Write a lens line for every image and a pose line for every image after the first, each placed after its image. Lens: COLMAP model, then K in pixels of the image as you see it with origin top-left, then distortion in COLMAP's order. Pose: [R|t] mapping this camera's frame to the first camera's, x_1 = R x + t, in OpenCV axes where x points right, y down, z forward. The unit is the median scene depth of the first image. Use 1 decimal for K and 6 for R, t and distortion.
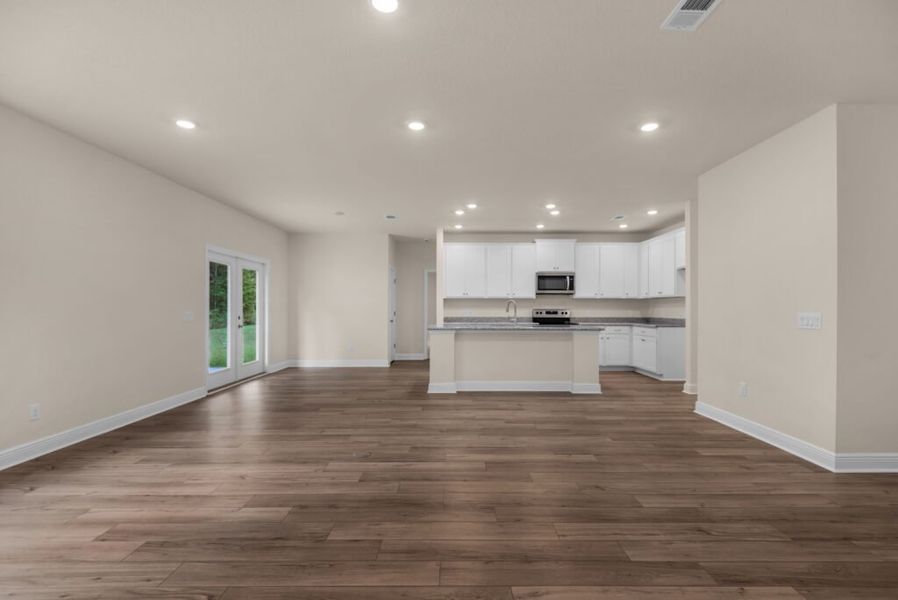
lens RADIAL K [[417.8, 0, 452.3], [0, 417.8, 303.1], [0, 0, 1]] dist [-0.000575, -0.001772]
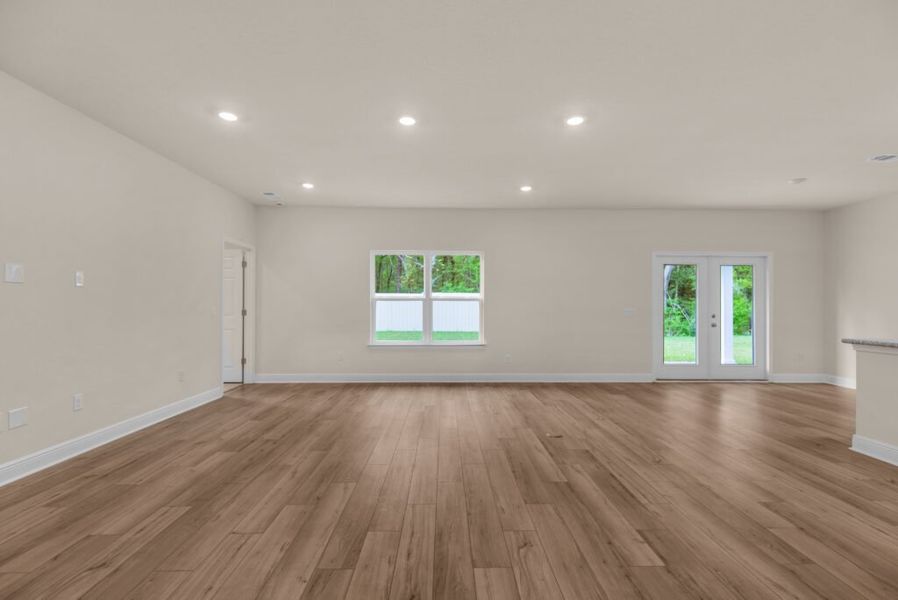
lens RADIAL K [[417.8, 0, 451.7], [0, 417.8, 300.2], [0, 0, 1]] dist [-0.000575, -0.001772]
pose [[0.021343, -0.005074, -0.999759, 0.939182], [-0.001086, 0.999986, -0.005099, 0.006114], [0.999772, 0.001194, 0.021338, 0.729372]]
